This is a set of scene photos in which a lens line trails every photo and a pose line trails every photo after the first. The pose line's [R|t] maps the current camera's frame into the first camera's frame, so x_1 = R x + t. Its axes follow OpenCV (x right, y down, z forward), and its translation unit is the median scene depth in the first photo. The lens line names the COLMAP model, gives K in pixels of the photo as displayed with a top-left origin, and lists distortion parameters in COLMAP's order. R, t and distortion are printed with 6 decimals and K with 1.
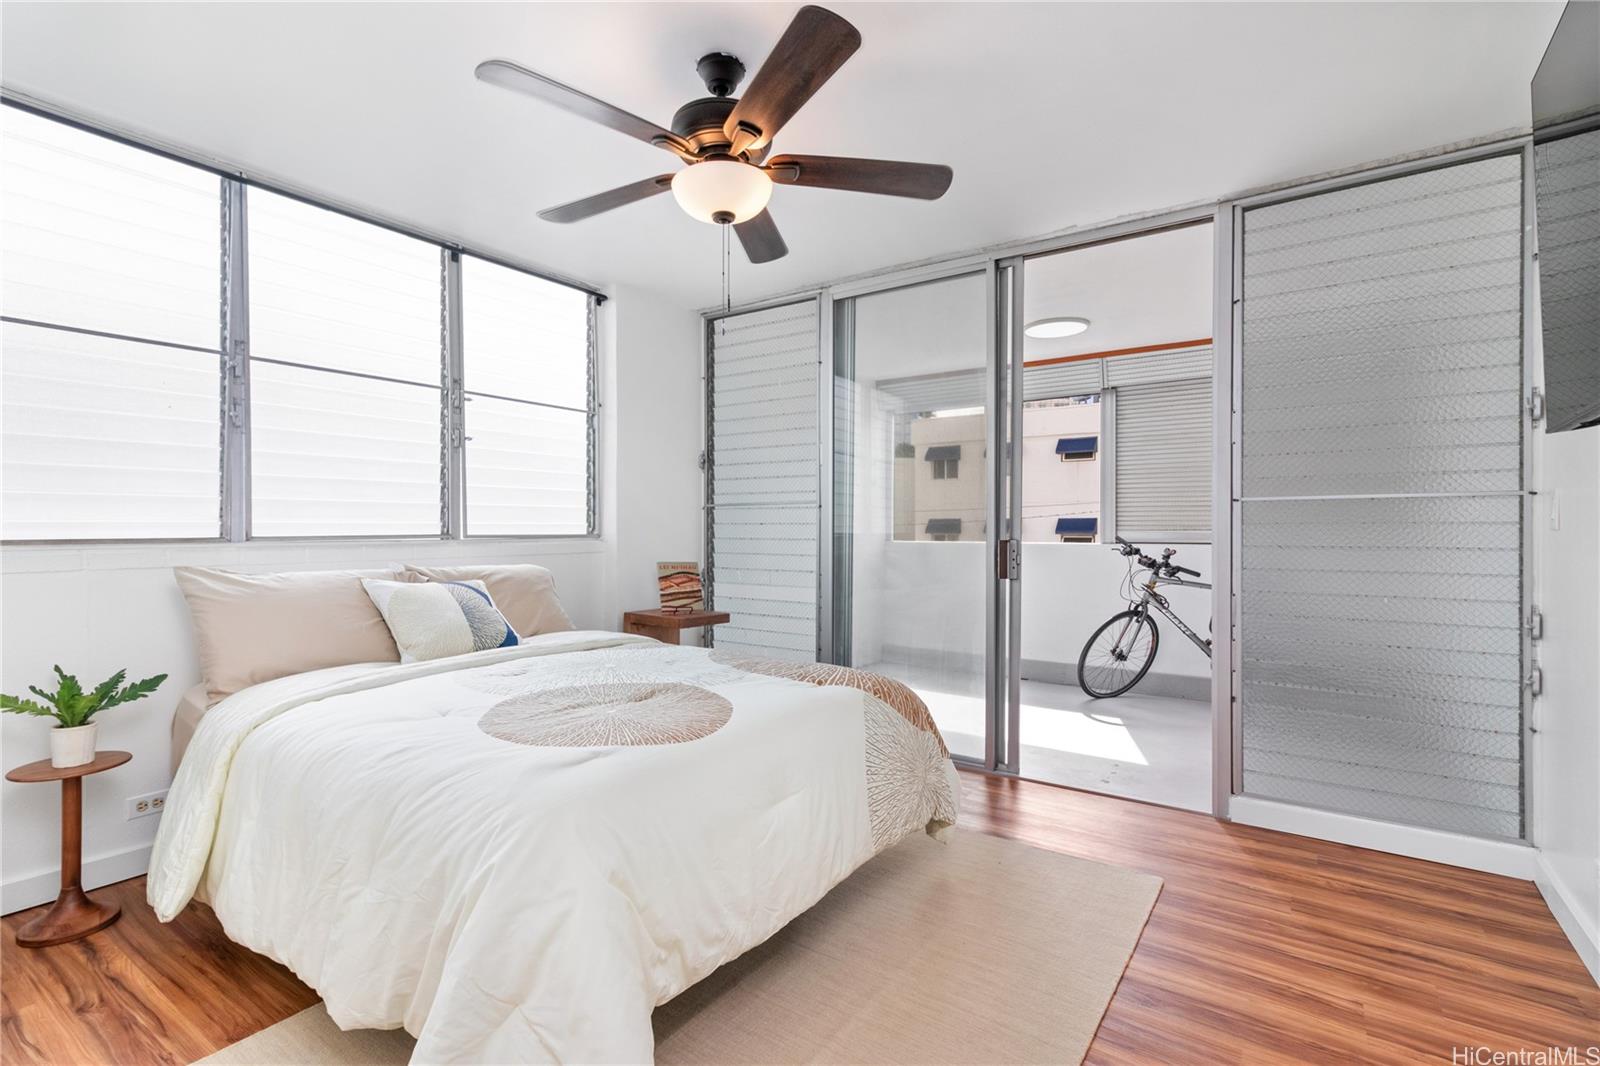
lens RADIAL K [[742.9, 0, 787.6], [0, 742.9, 527.8], [0, 0, 1]] dist [0.002692, 0.001293]
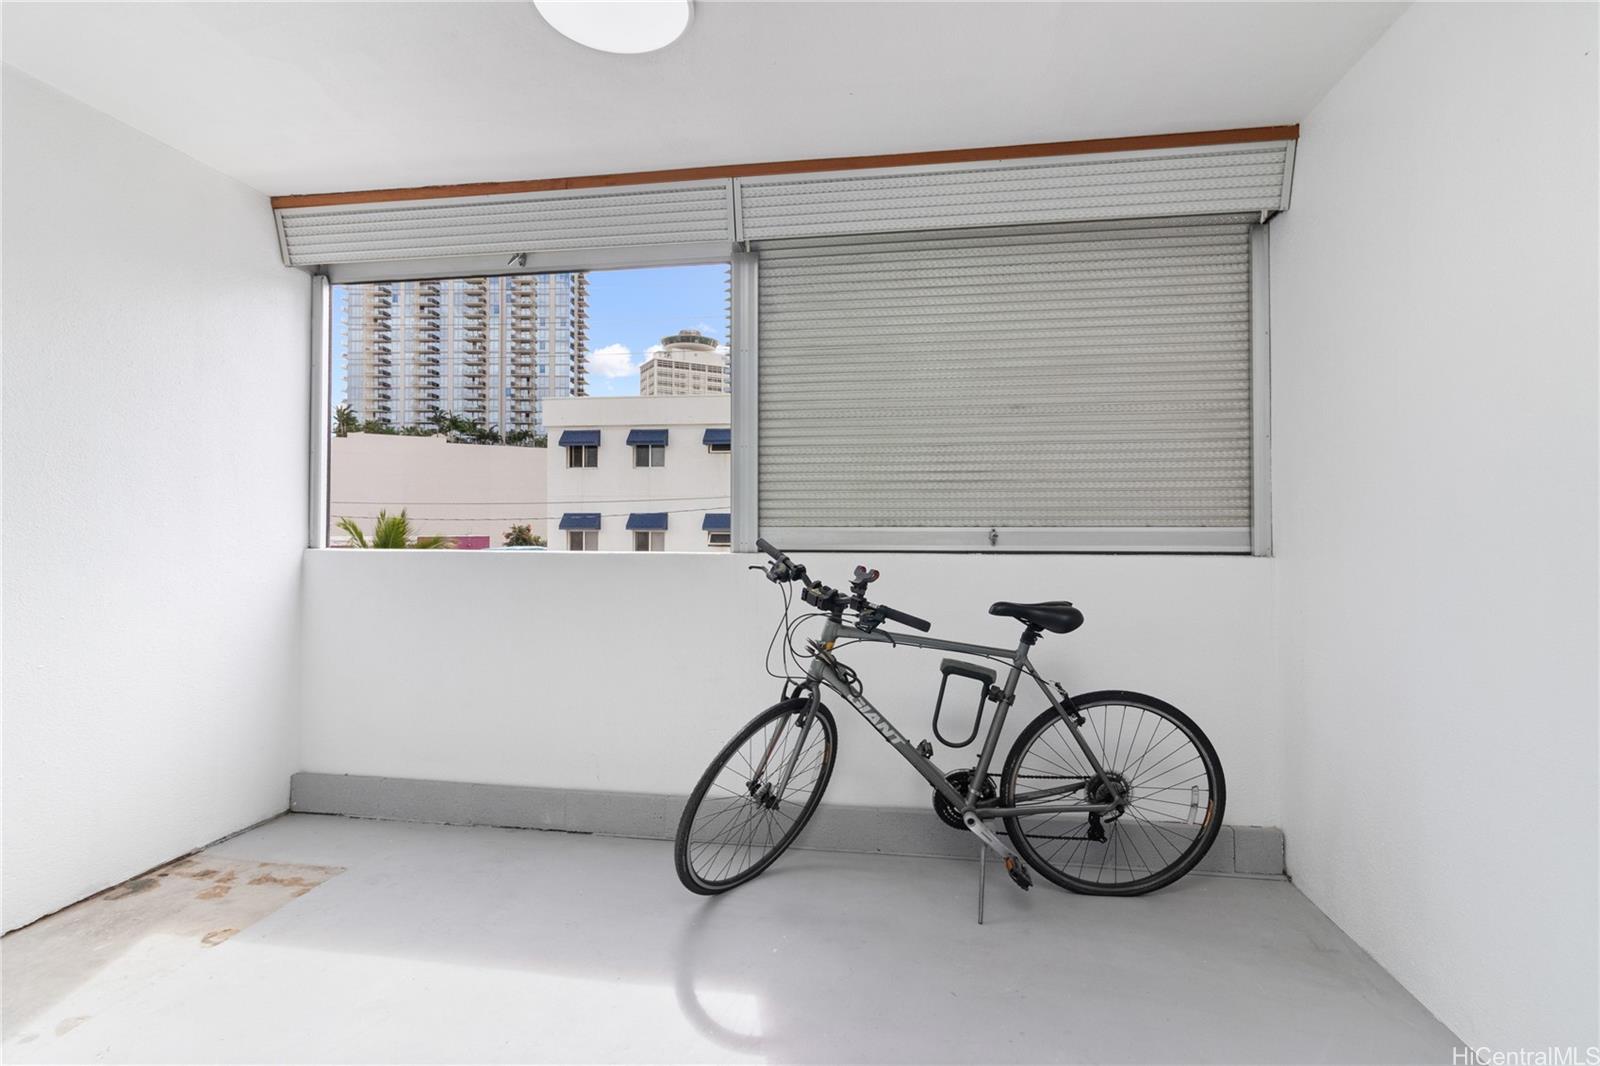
lens RADIAL K [[742.9, 0, 798.2], [0, 742.9, 527.0], [0, 0, 1]] dist [0.002692, 0.001293]
pose [[0.893828, -0.000829, 0.448410, 0.262594], [-0.001010, 0.999992, 0.003863, 0.001957], [-0.448409, -0.003906, 0.893820, 0.587662]]
